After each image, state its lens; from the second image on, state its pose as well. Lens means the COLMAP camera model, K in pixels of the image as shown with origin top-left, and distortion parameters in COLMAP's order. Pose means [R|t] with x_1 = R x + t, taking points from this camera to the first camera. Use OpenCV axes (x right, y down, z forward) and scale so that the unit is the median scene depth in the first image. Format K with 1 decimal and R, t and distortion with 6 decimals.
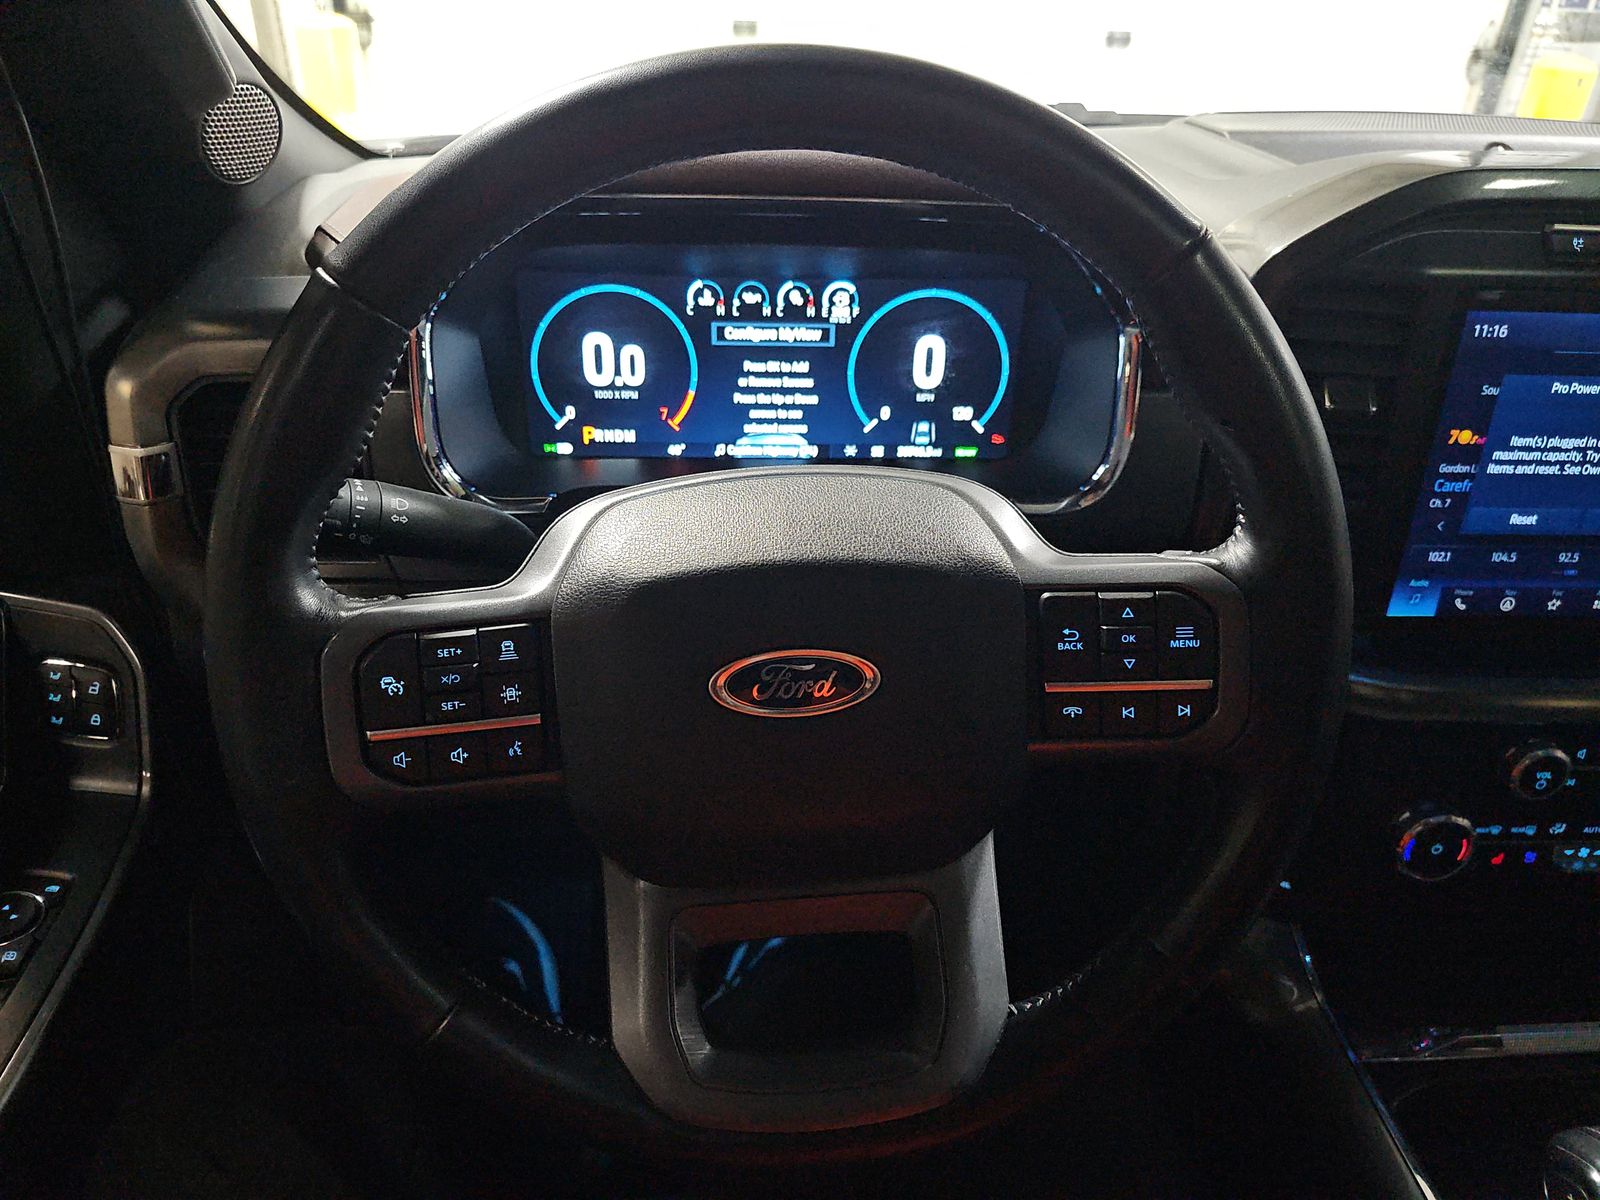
lens RADIAL K [[1092.8, 0, 799.4], [0, 1092.8, 621.0], [0, 0, 1]] dist [0.004935, -0.006569]
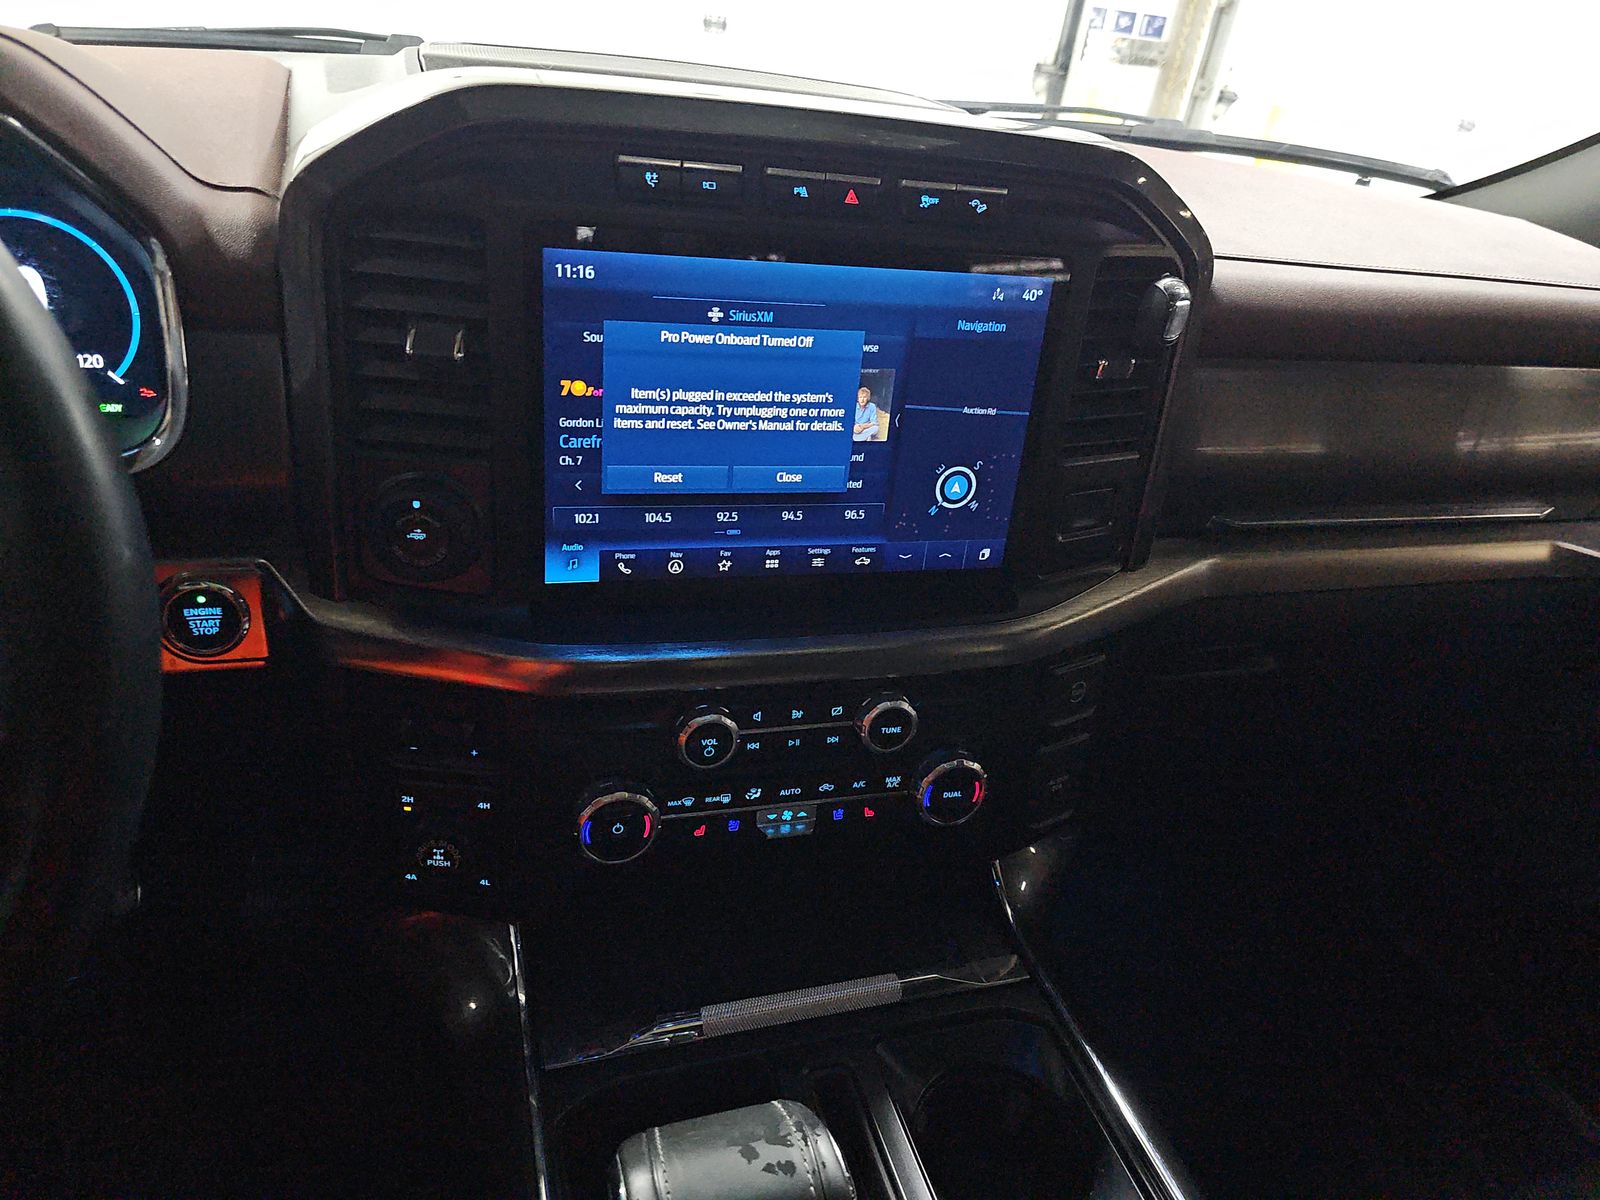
lens RADIAL K [[1050.3, 0, 808.4], [0, 1050.3, 600.7], [0, 0, 1]] dist [0.086492, -0.126240]
pose [[0.967123, -0.043165, 0.250618, 0.555689], [0.042445, 0.999064, 0.008281, 0.012416], [-0.250741, 0.002629, 0.968051, 0.082021]]
